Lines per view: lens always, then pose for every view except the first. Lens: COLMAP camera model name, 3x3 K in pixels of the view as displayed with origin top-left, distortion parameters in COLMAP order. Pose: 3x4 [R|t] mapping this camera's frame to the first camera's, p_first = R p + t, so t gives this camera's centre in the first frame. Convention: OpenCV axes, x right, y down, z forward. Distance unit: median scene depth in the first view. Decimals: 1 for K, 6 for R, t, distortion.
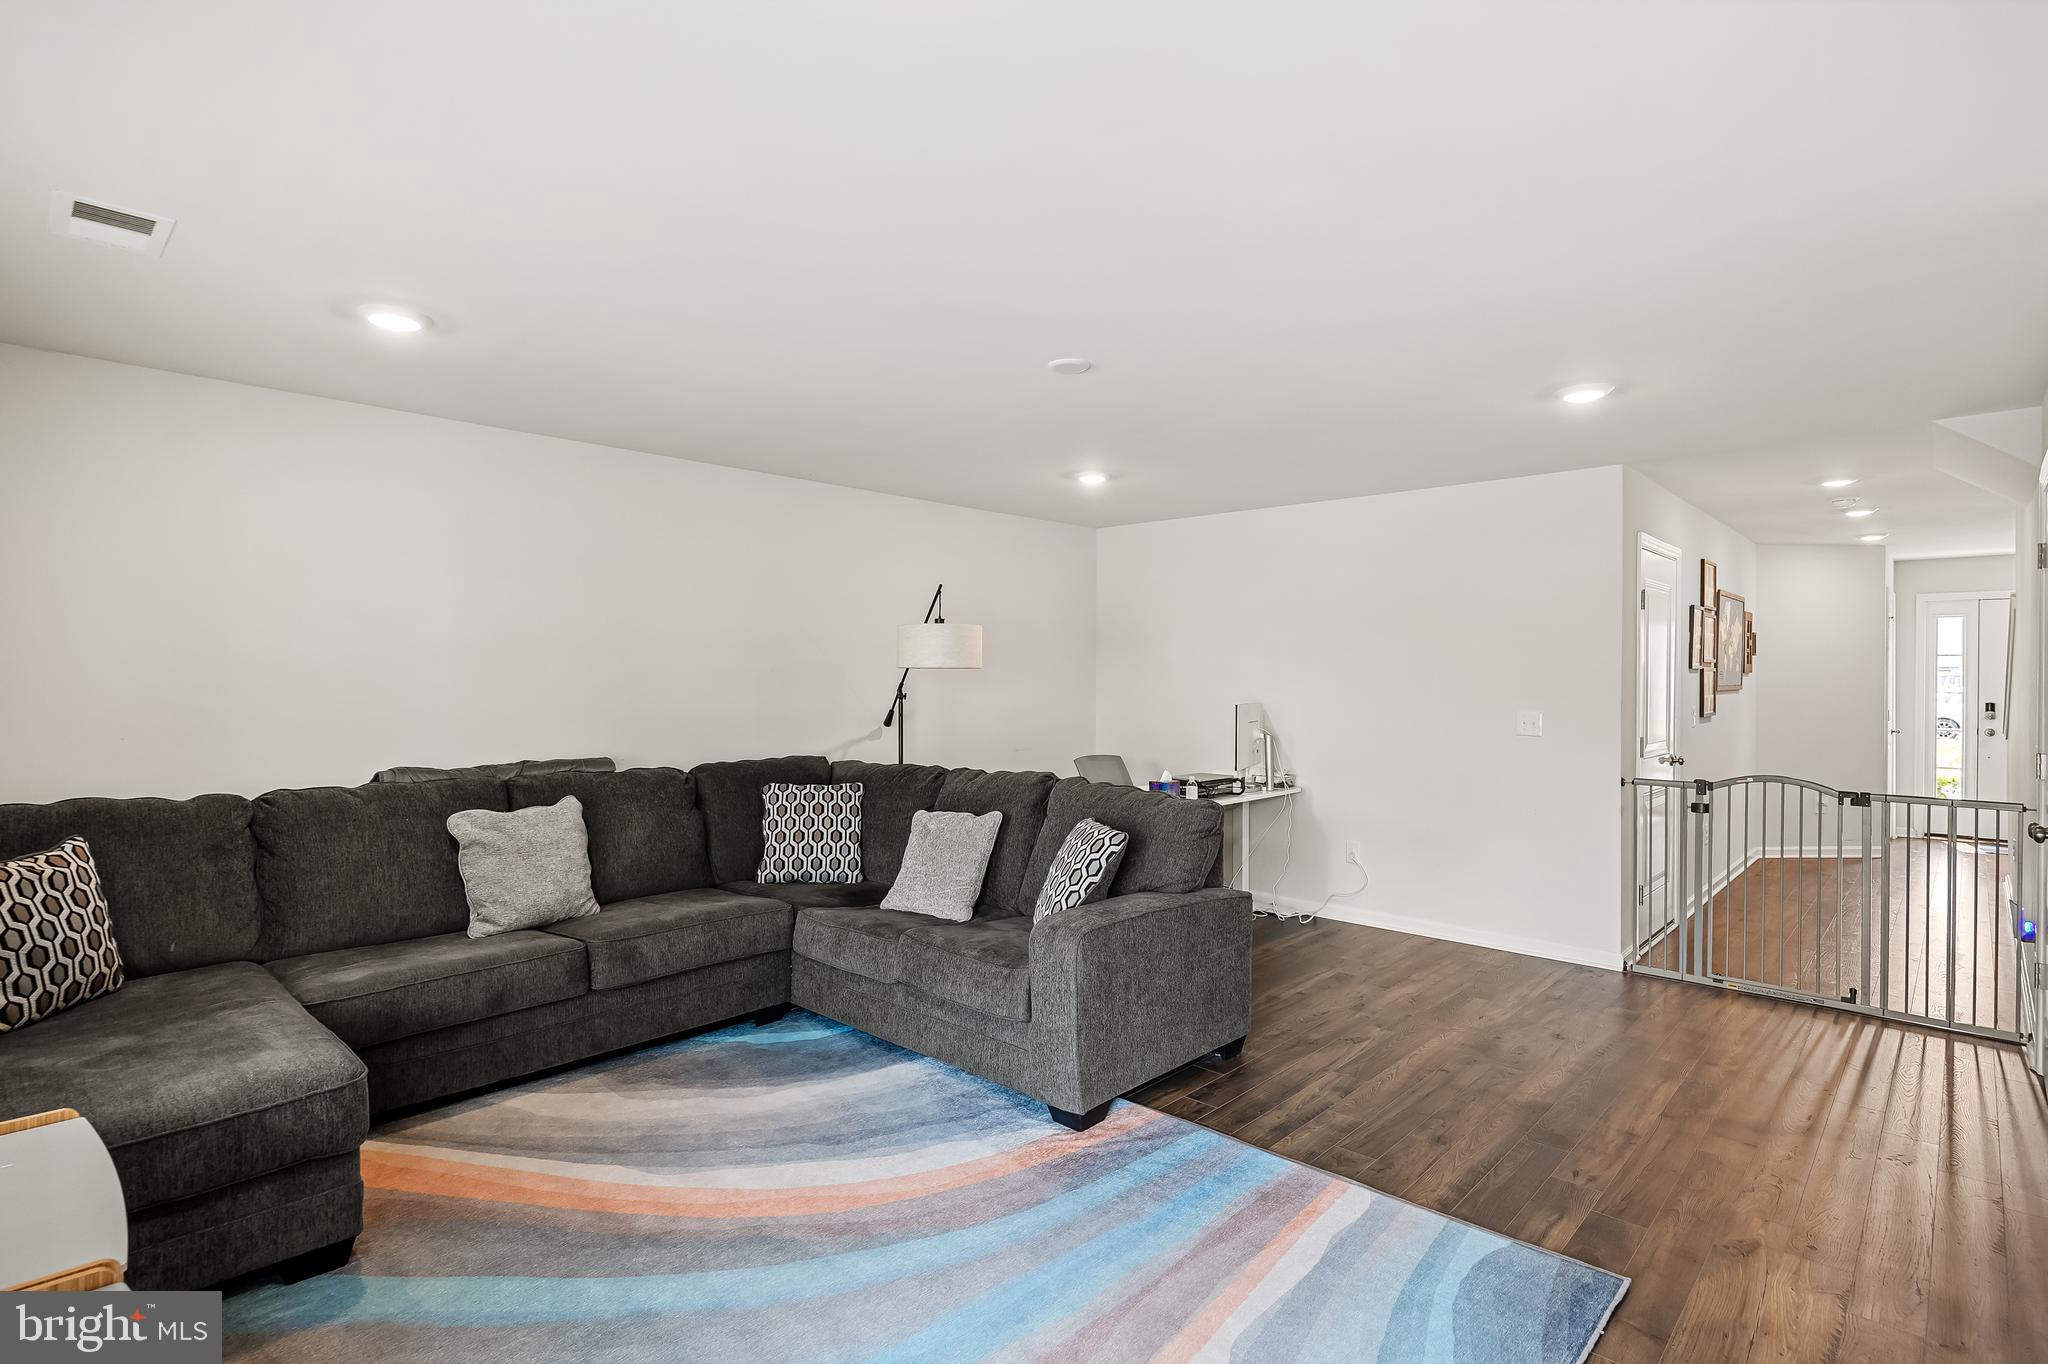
lens RADIAL K [[1021.6, 0, 1027.3], [0, 1021.6, 675.5], [0, 0, 1]] dist [-0.002593, 0.000504]
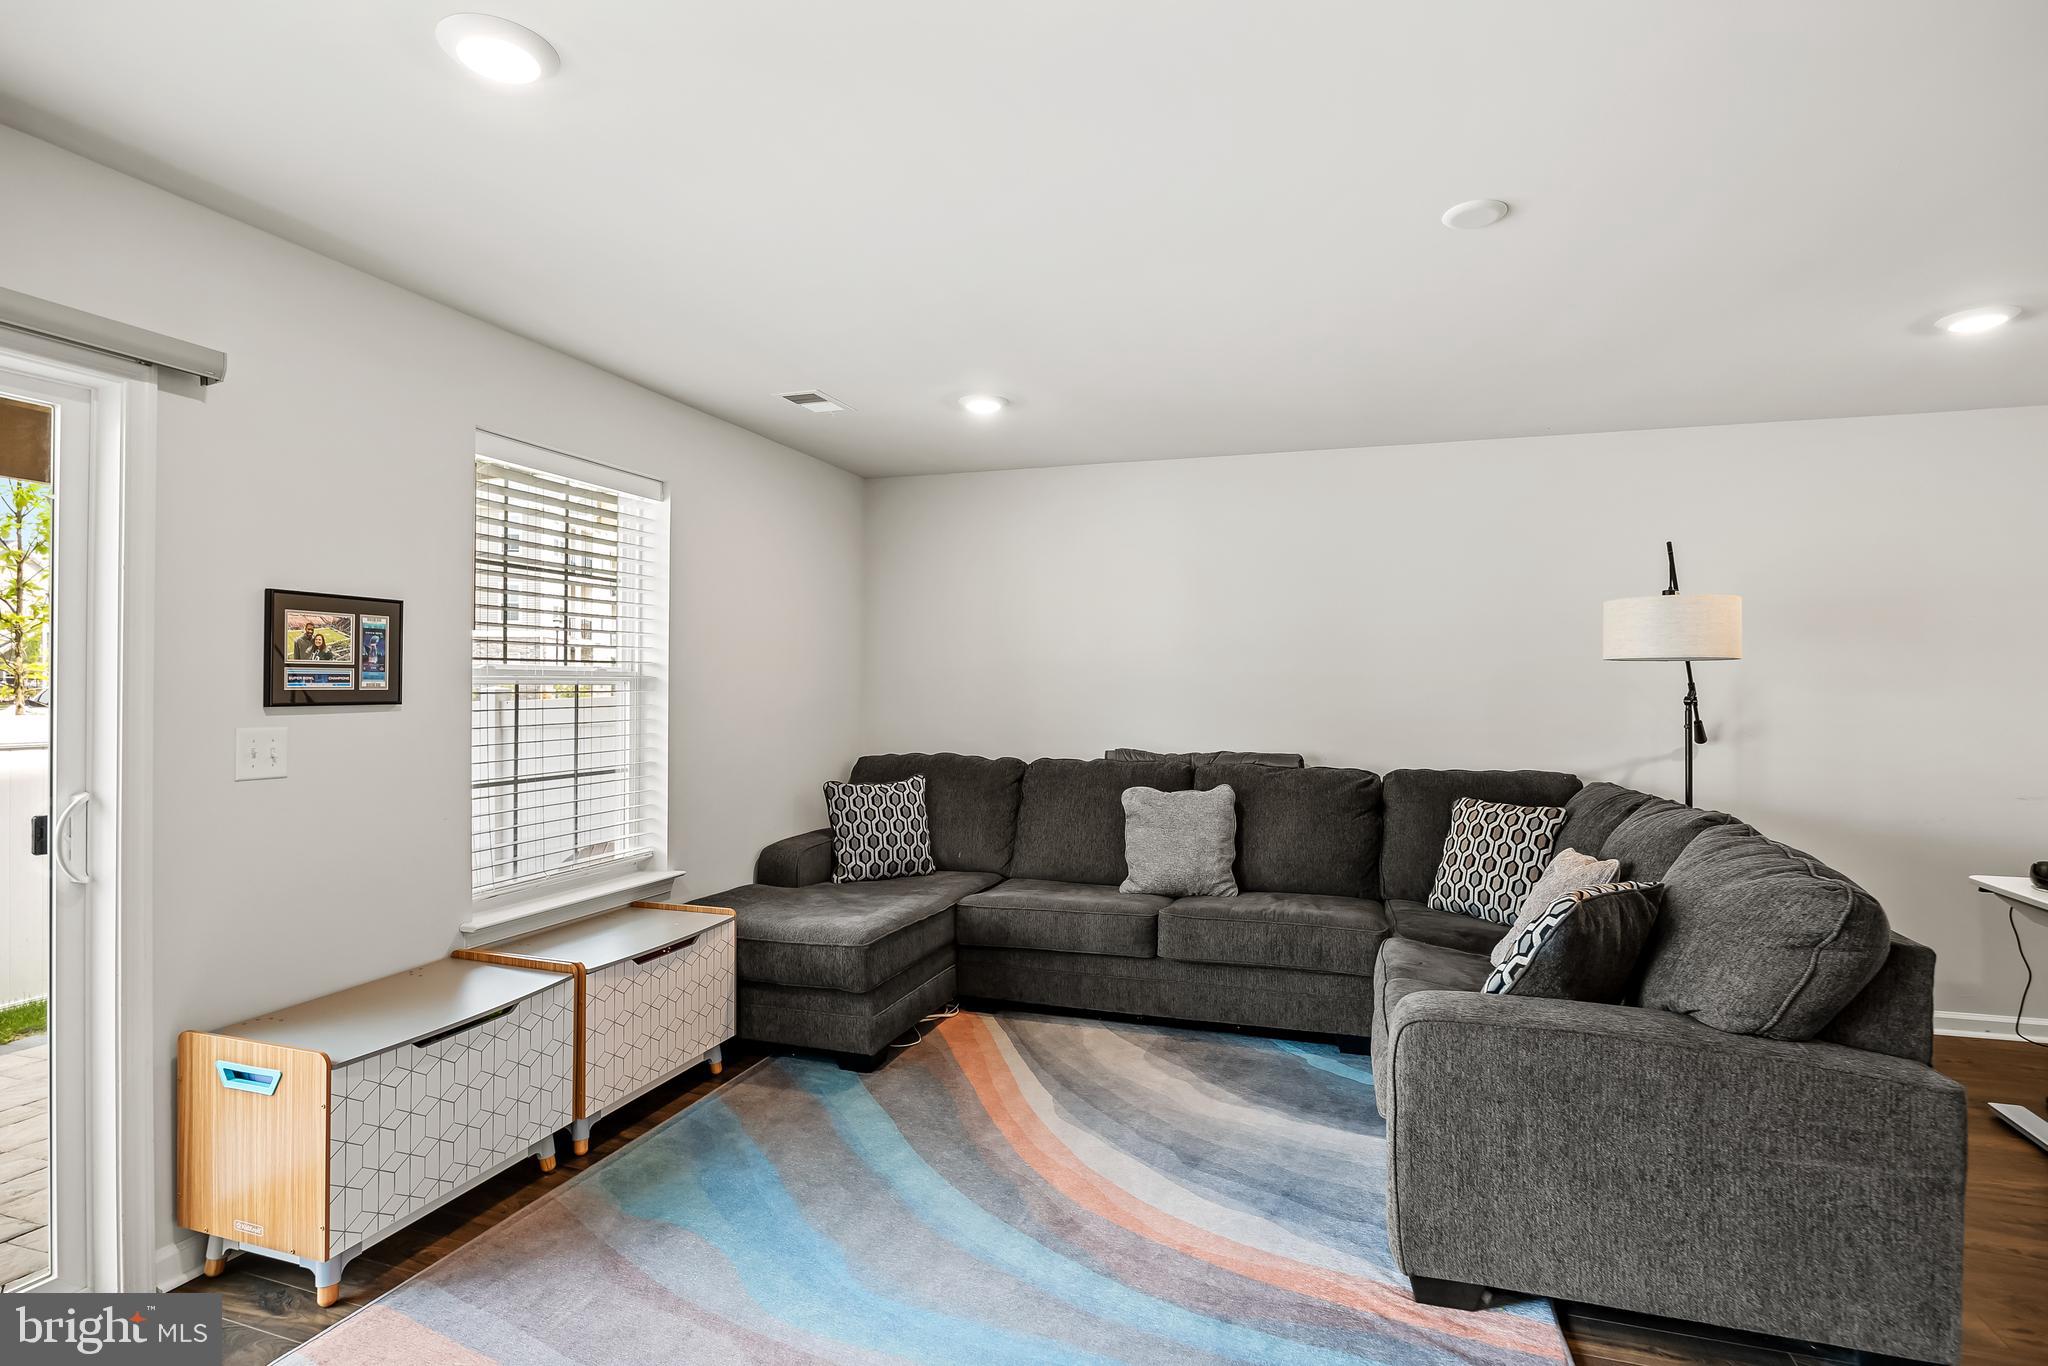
lens RADIAL K [[1031.1, 0, 1029.8], [0, 1031.1, 690.1], [0, 0, 1]] dist [-0.000864, -0.000103]
pose [[0.414843, -0.001307, -0.909892, 0.543553], [-0.001653, 0.999996, -0.002190, 0.024163], [0.909892, 0.002412, 0.414839, 0.423951]]
